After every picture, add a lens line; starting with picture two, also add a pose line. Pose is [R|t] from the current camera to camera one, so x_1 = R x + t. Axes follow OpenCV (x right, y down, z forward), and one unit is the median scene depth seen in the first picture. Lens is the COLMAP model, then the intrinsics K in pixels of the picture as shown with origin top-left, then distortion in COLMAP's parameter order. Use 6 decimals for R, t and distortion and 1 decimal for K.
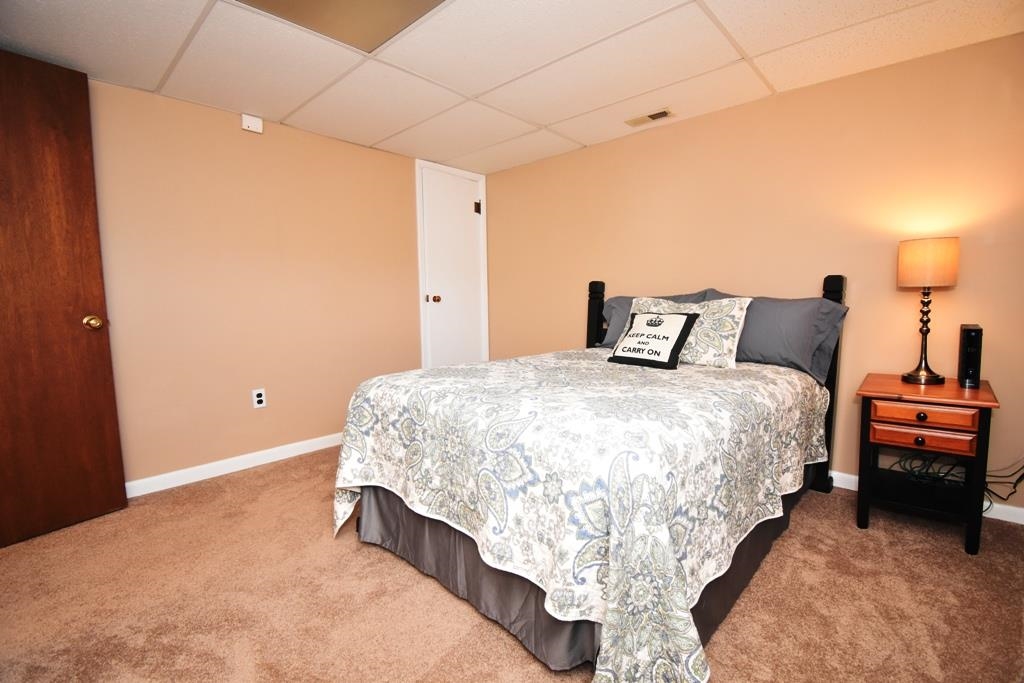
lens RADIAL K [[453.7, 0, 512.0], [0, 453.7, 341.5], [0, 0, 1]] dist [0.025113, -0.027077]
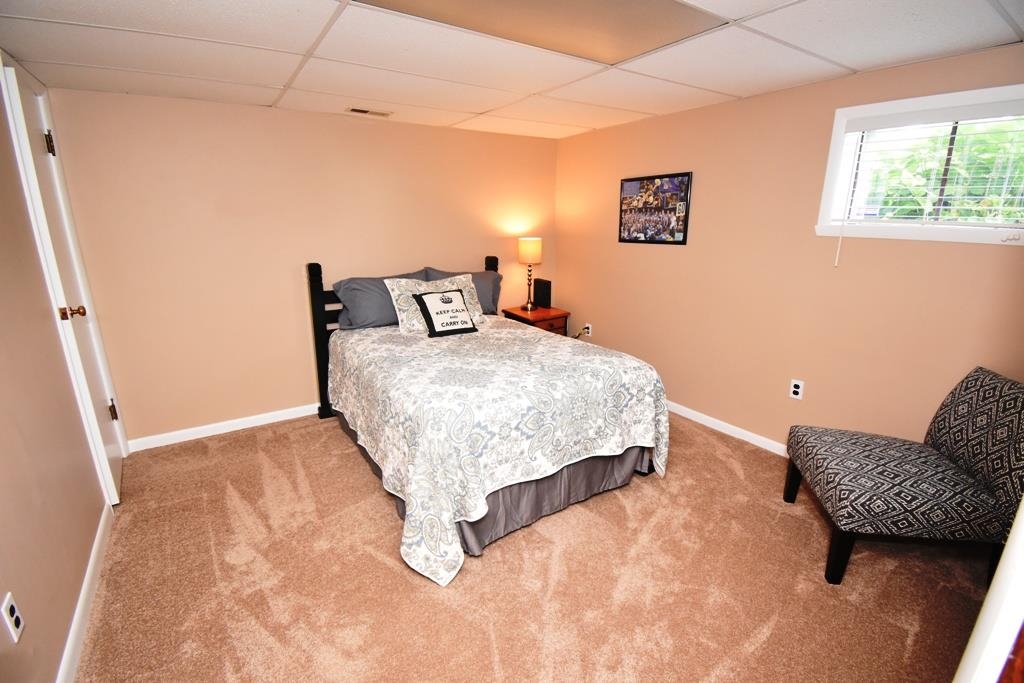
lens RADIAL K [[453.7, 0, 512.0], [0, 453.7, 341.5], [0, 0, 1]] dist [0.025113, -0.027077]
pose [[0.225433, -0.244984, 0.942954, -1.336209], [0.098347, 0.968647, 0.228147, -0.303962], [-0.969282, 0.041305, 0.242458, 0.738000]]
